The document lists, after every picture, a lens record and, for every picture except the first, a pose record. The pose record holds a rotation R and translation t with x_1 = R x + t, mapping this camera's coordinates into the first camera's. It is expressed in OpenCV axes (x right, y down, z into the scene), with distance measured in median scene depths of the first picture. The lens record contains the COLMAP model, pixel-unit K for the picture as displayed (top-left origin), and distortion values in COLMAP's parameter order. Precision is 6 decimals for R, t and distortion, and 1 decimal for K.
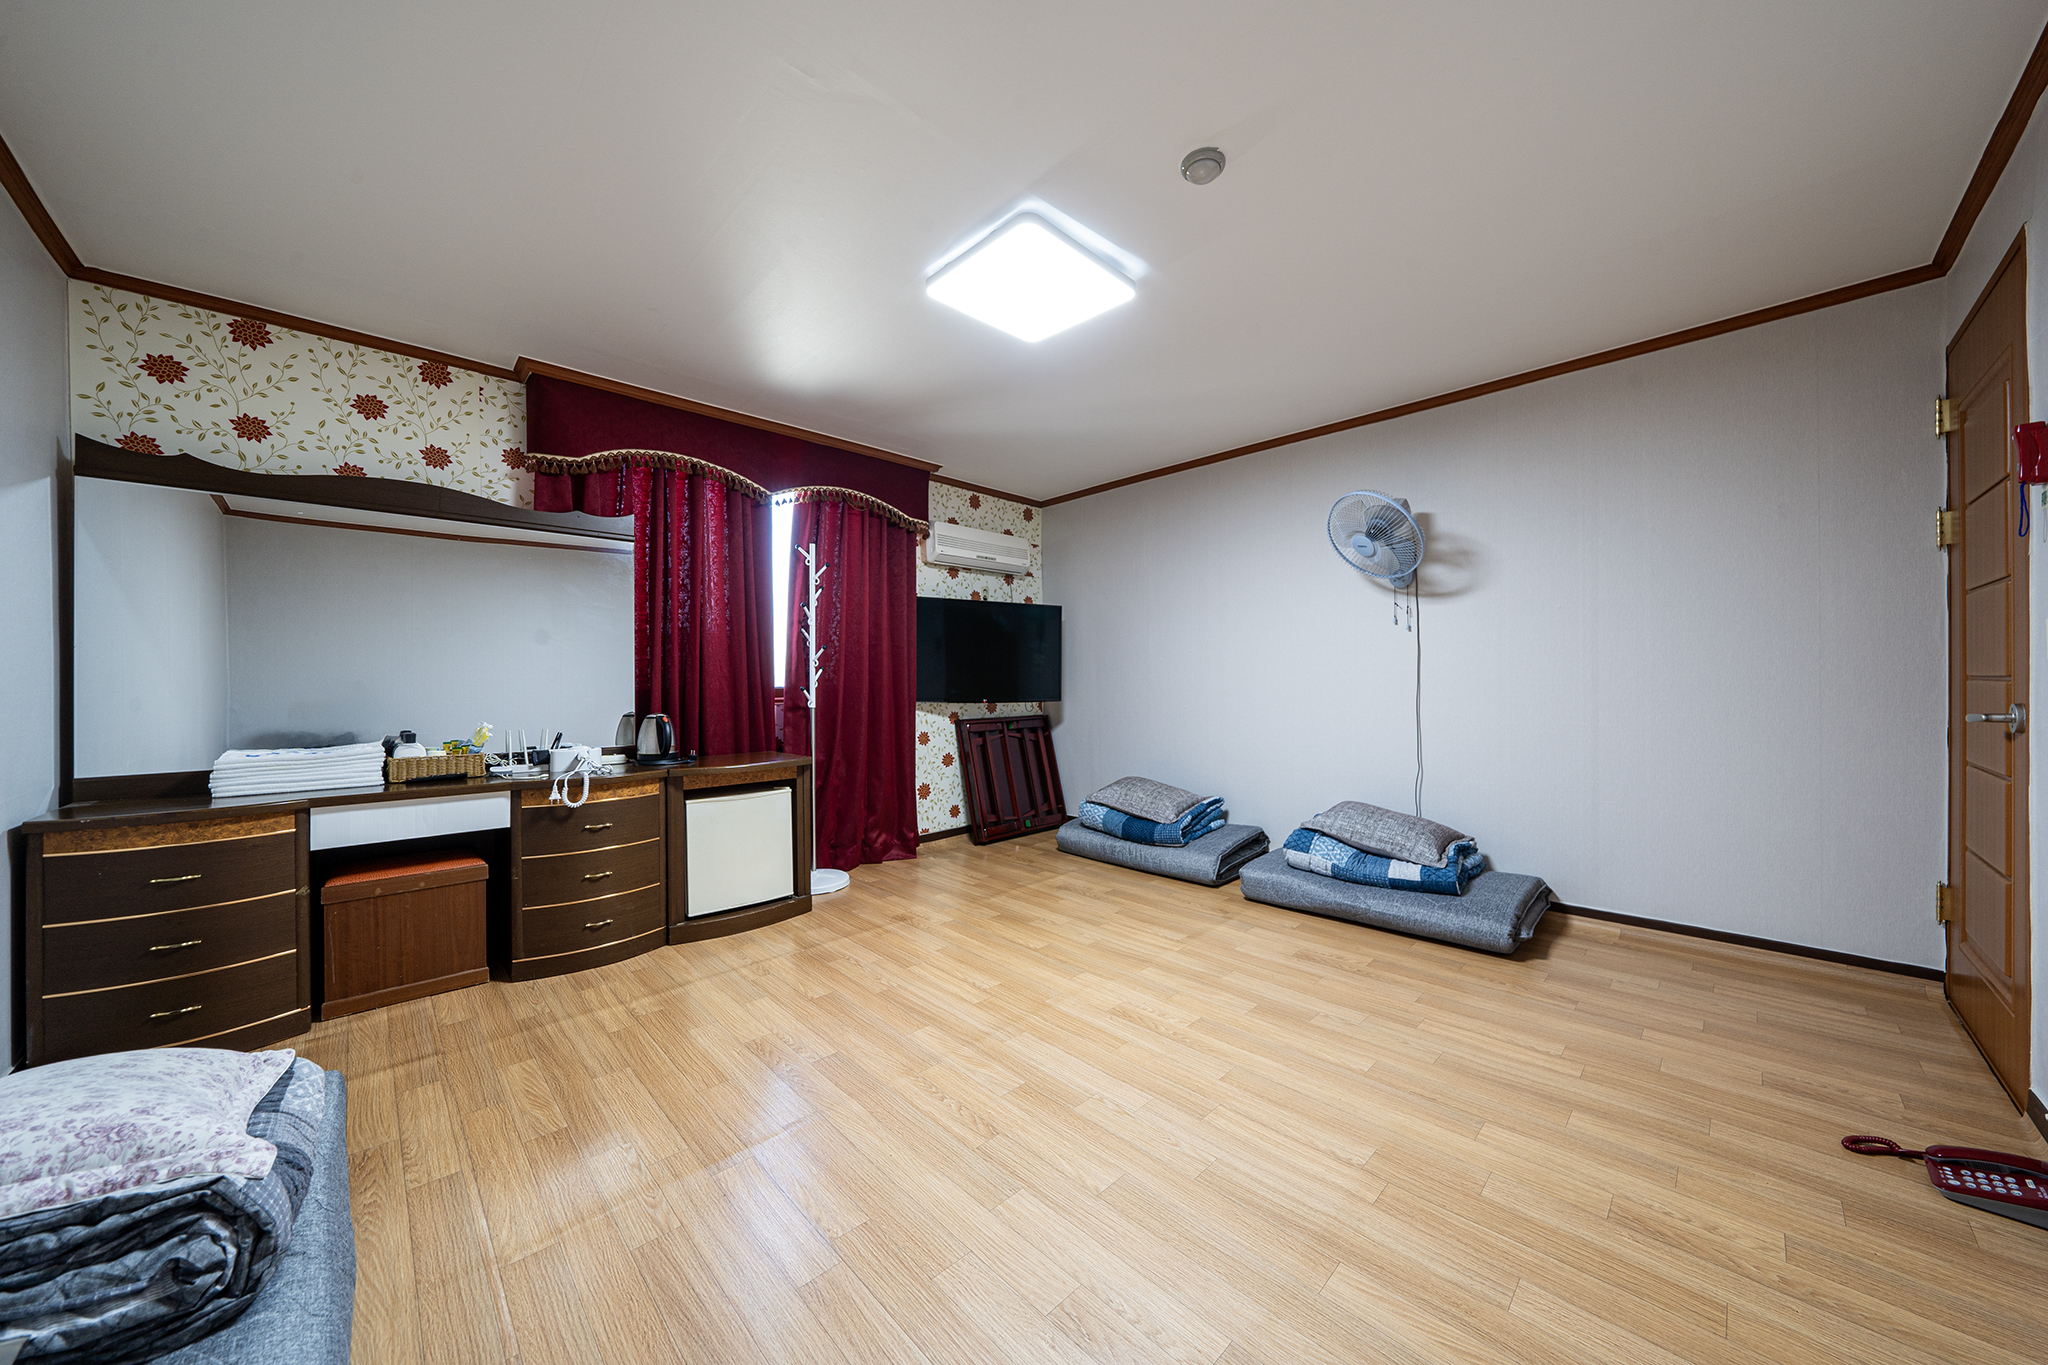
lens RADIAL K [[700.4, 0, 1034.8], [0, 700.4, 675.2], [0, 0, 1]] dist [-0.004157, 0.000551]
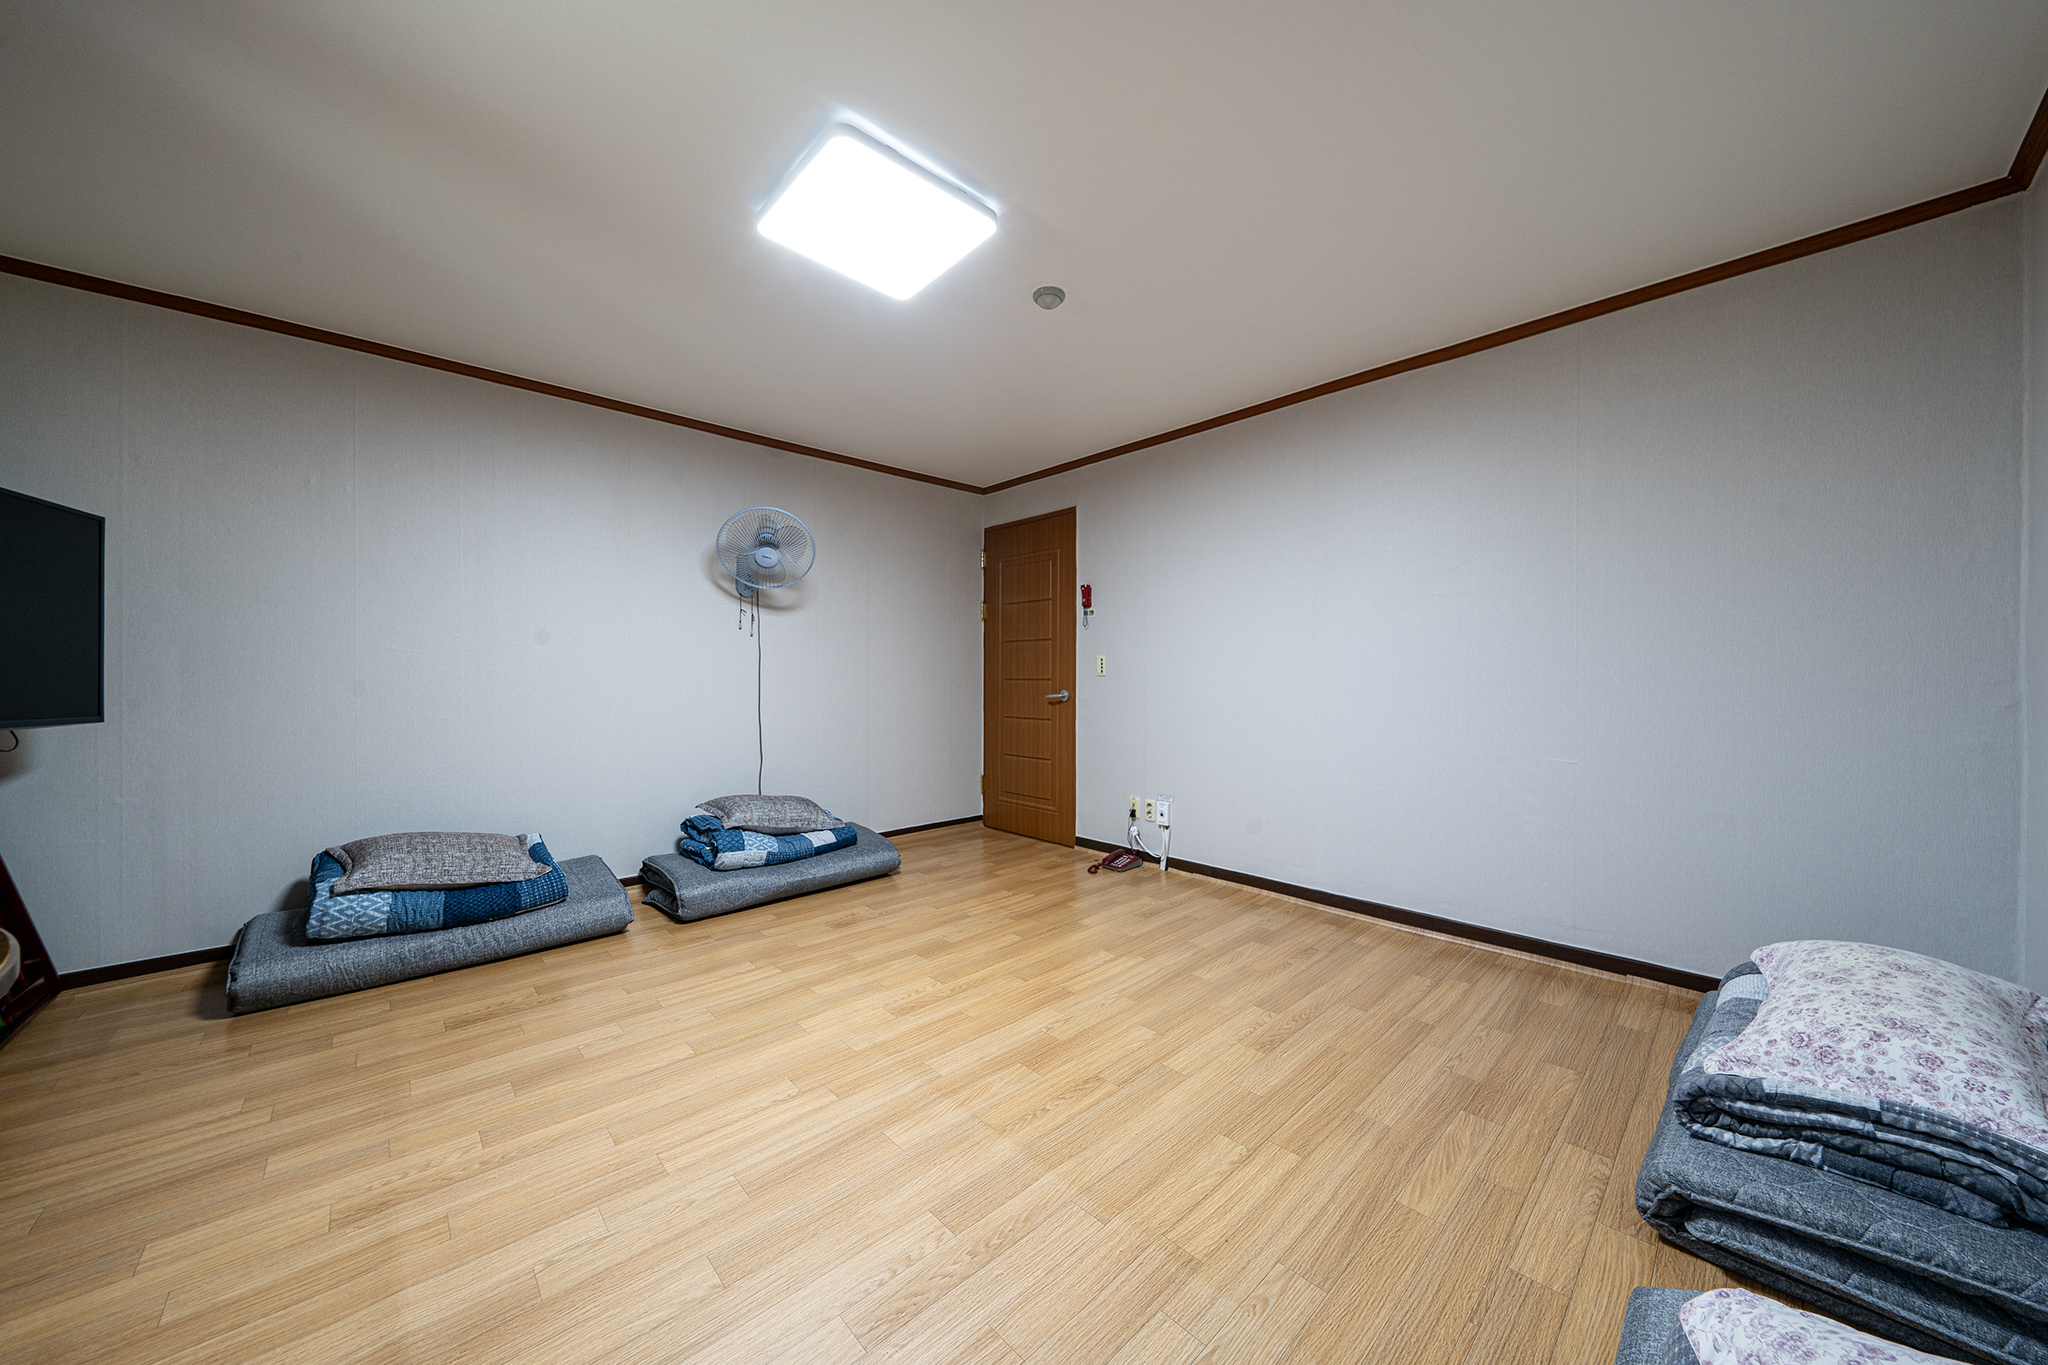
lens RADIAL K [[700.4, 0, 1035.7], [0, 700.4, 673.5], [0, 0, 1]] dist [-0.004157, 0.000551]
pose [[0.018075, 0.013908, 0.999740, -0.618597], [-0.006918, 0.999881, -0.013785, 0.009296], [-0.999813, -0.006667, 0.018169, 0.559474]]
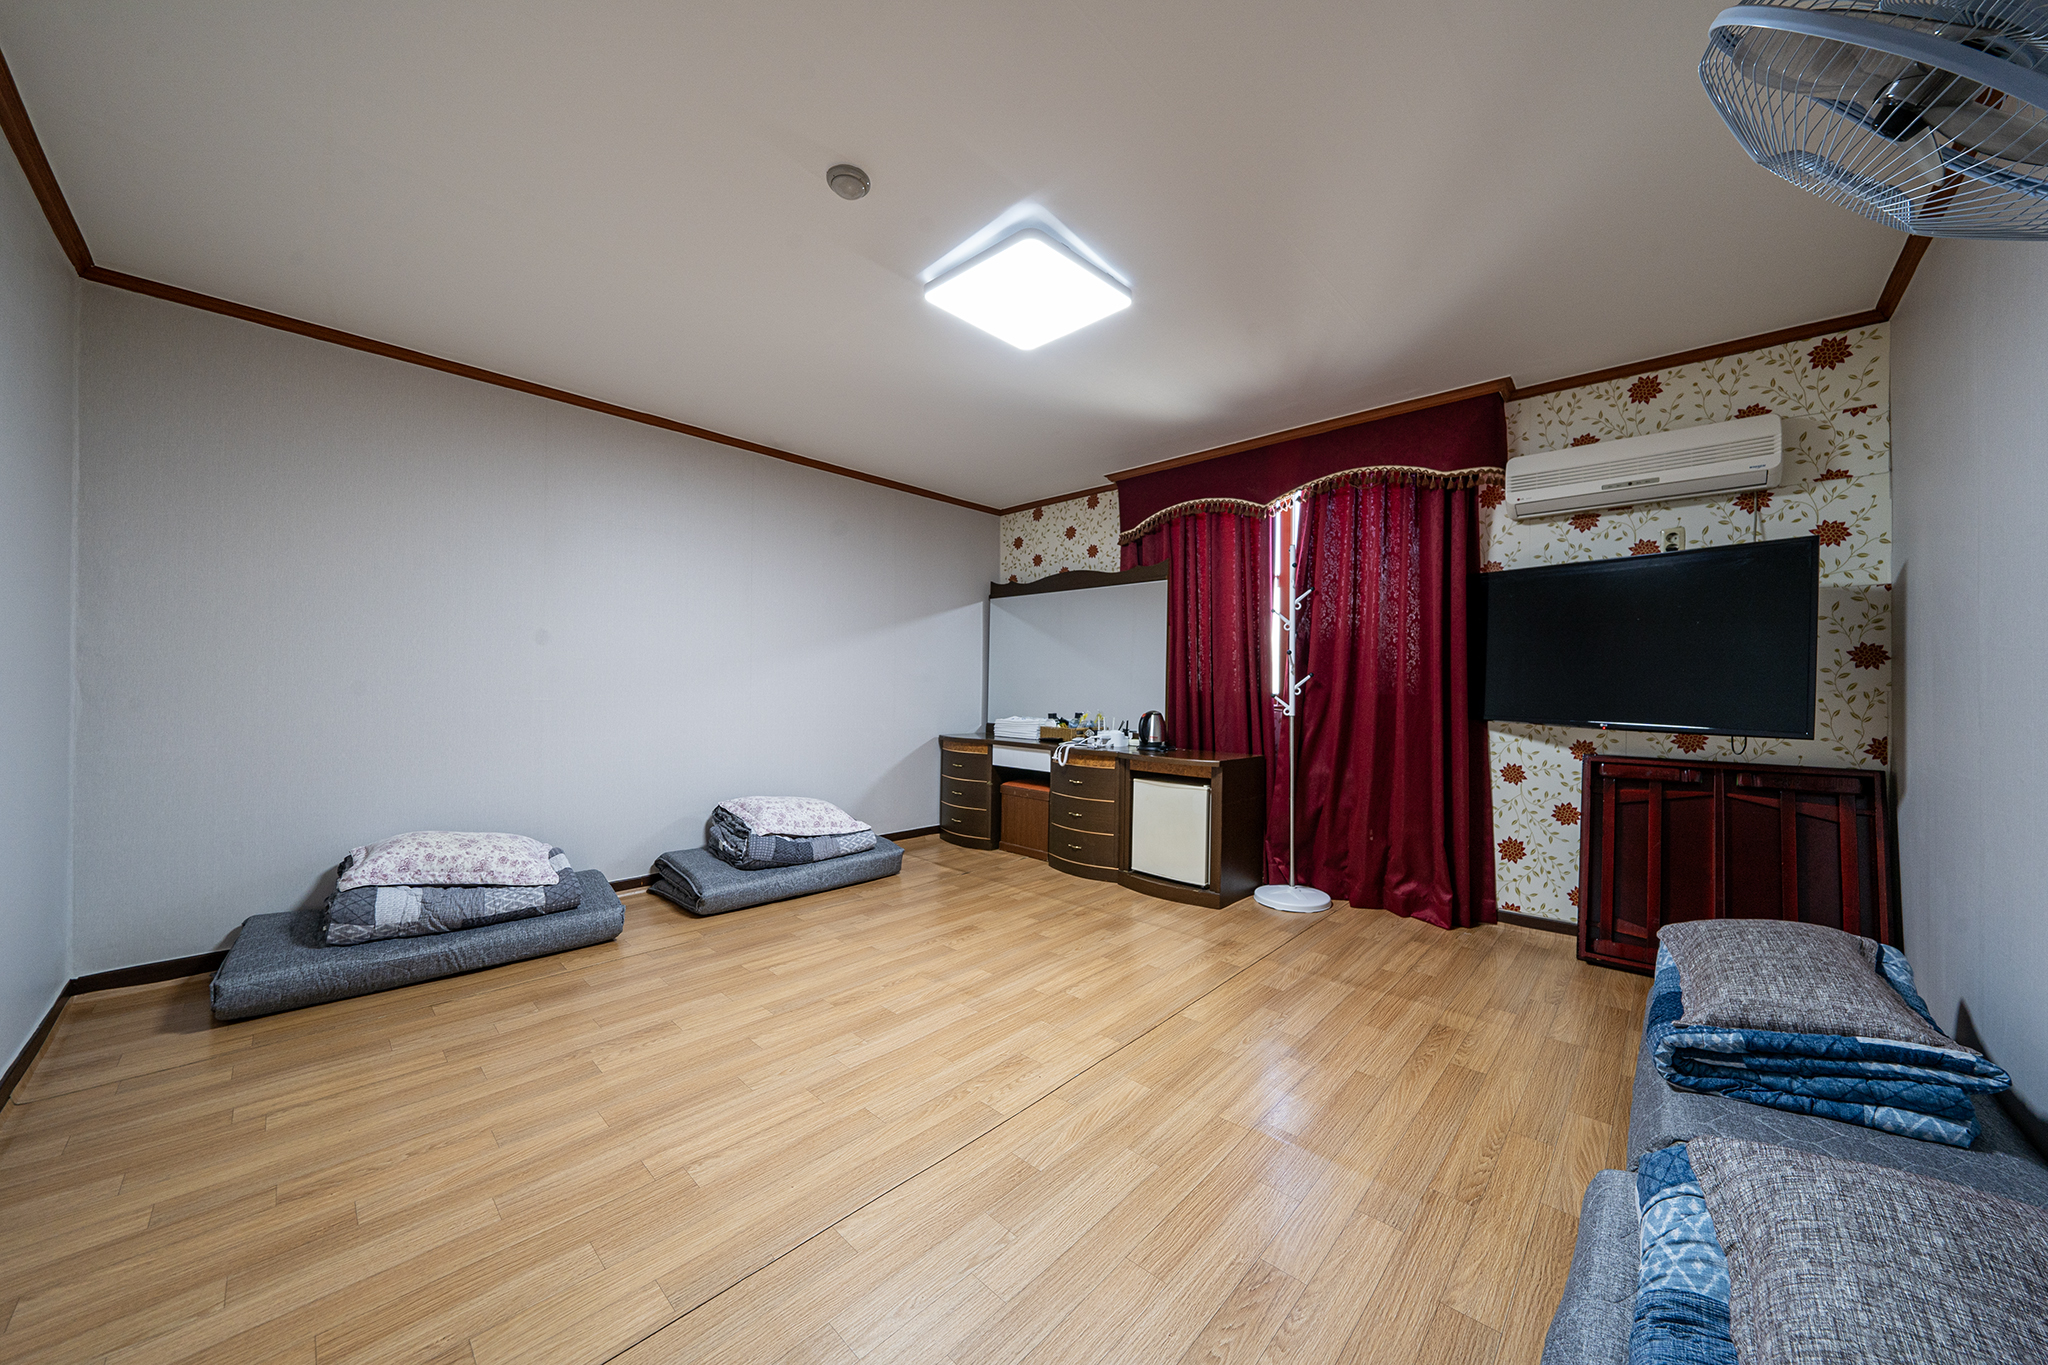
lens RADIAL K [[700.4, 0, 1039.4], [0, 700.4, 677.5], [0, 0, 1]] dist [-0.004157, 0.000551]
pose [[0.049425, -0.002816, -0.998774, 0.713944], [-0.001667, 0.999994, -0.002902, -0.003248], [0.998776, 0.001808, 0.049420, 0.691760]]
